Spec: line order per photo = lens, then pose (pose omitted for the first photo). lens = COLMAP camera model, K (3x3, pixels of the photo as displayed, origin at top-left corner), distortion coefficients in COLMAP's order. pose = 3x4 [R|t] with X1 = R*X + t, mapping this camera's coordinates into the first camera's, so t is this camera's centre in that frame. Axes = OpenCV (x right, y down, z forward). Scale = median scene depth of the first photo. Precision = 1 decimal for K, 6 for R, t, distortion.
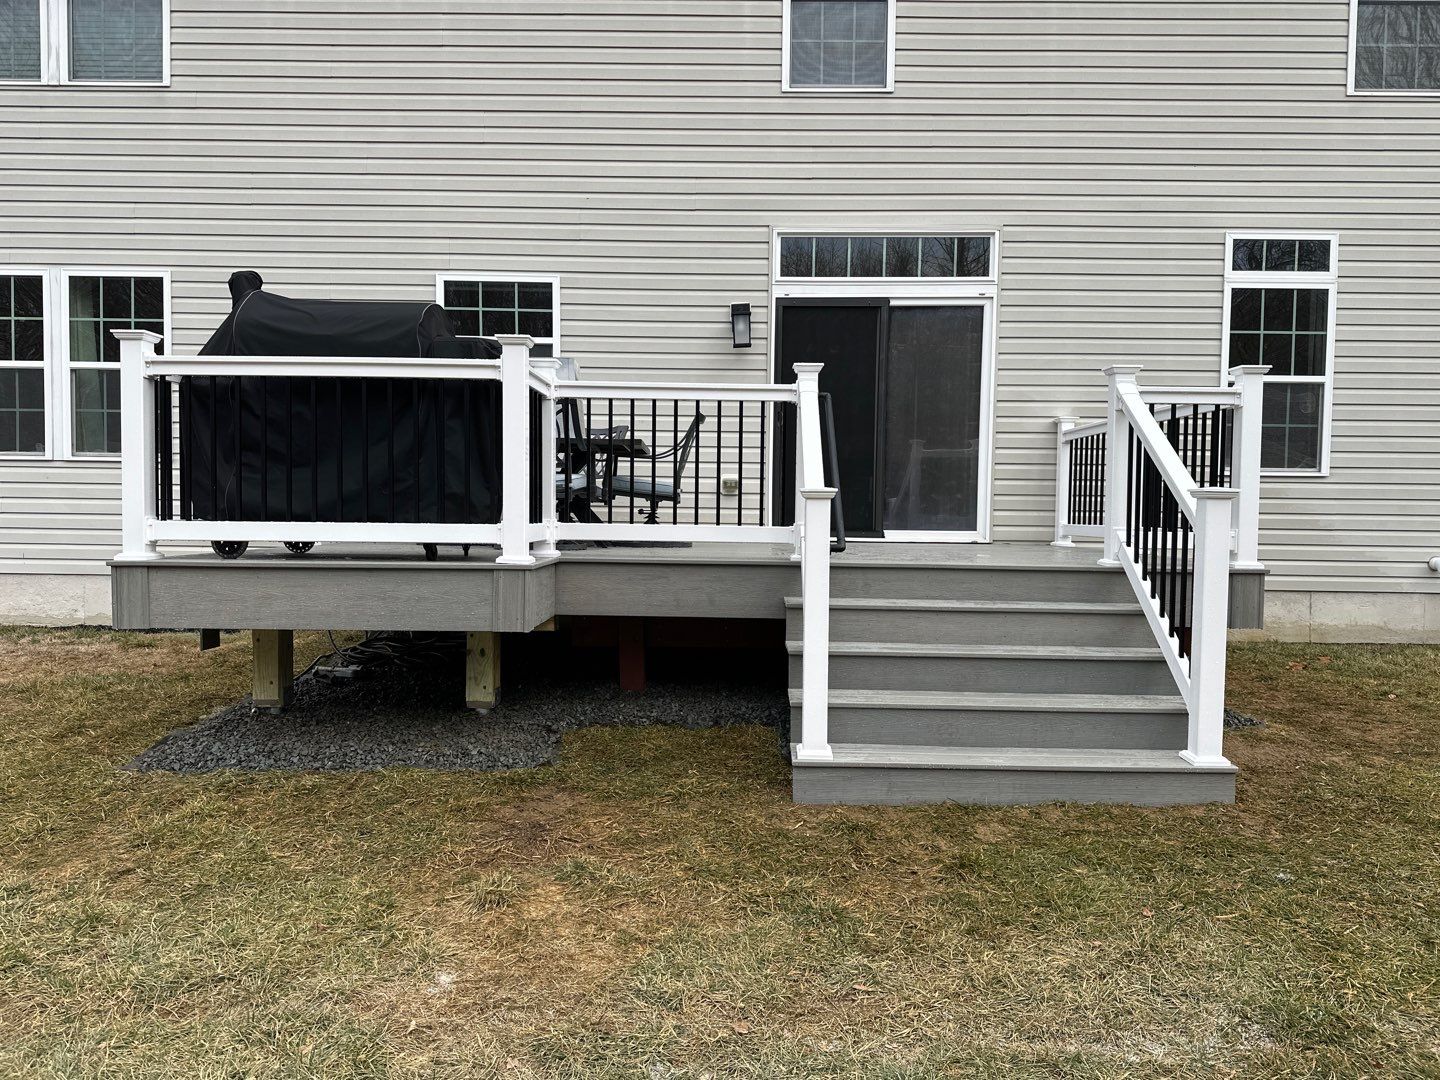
lens RADIAL K [[1004.5, 0, 717.7], [0, 1004.5, 560.1], [0, 0, 1]] dist [0.044373, -0.051304]
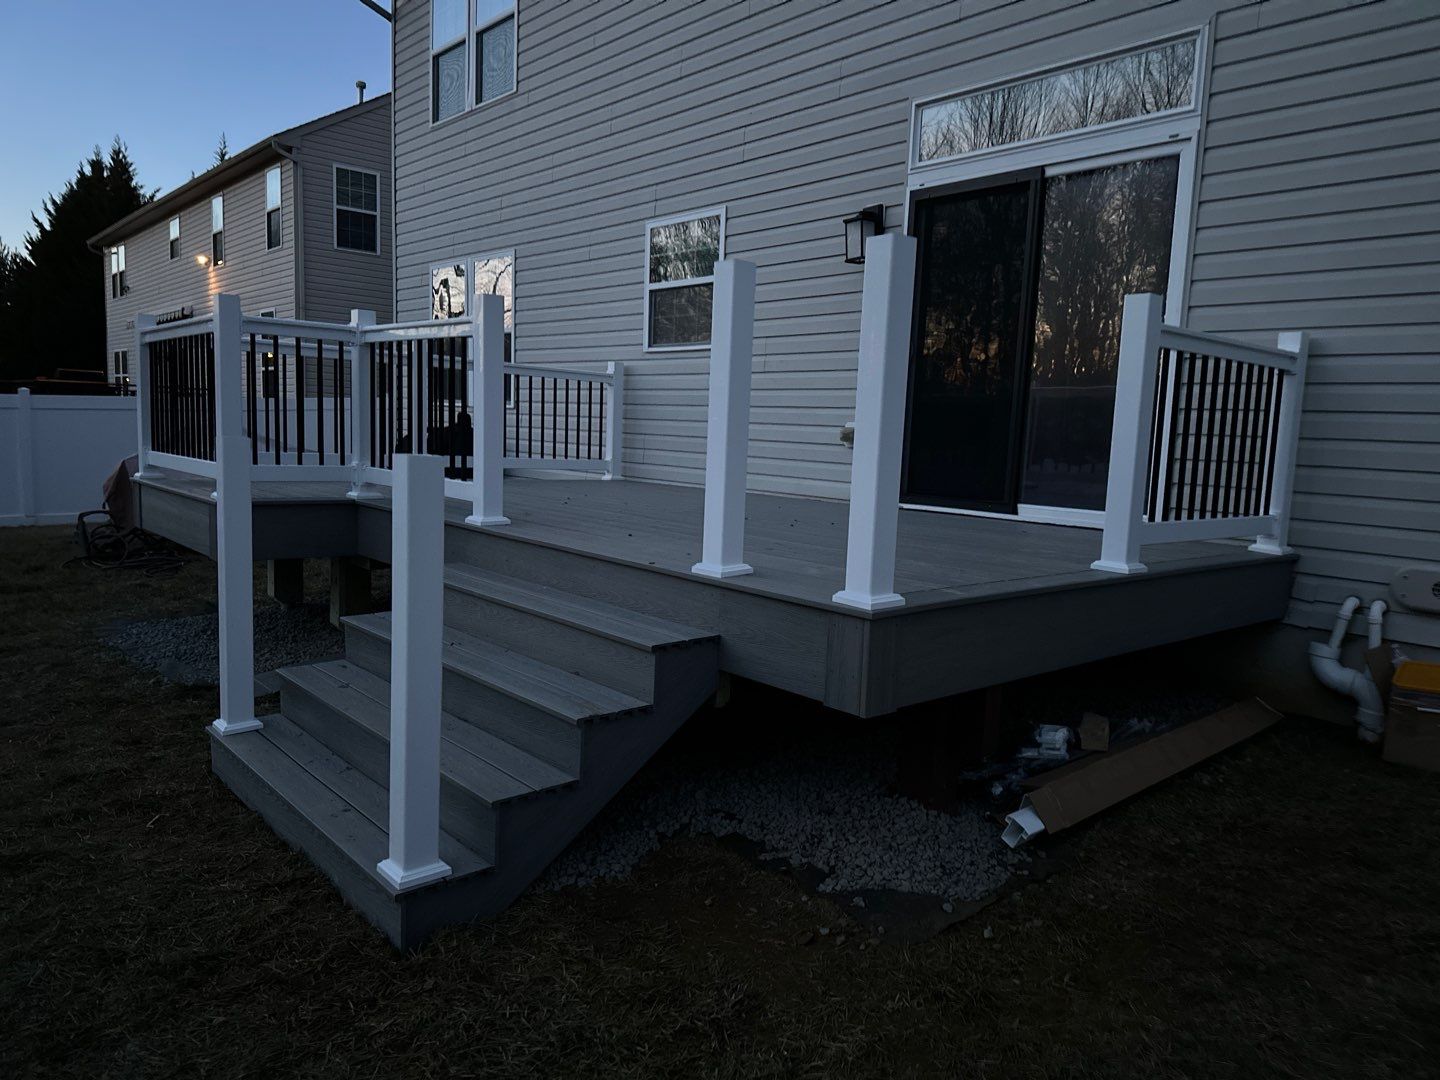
lens RADIAL K [[1004.5, 0, 714.9], [0, 1004.5, 551.4], [0, 0, 1]] dist [0.044373, -0.051304]
pose [[0.670789, 0.105005, -0.734177, 0.560781], [-0.071524, 0.994471, 0.076884, -0.036307], [0.738191, 0.000938, 0.674591, 0.370848]]
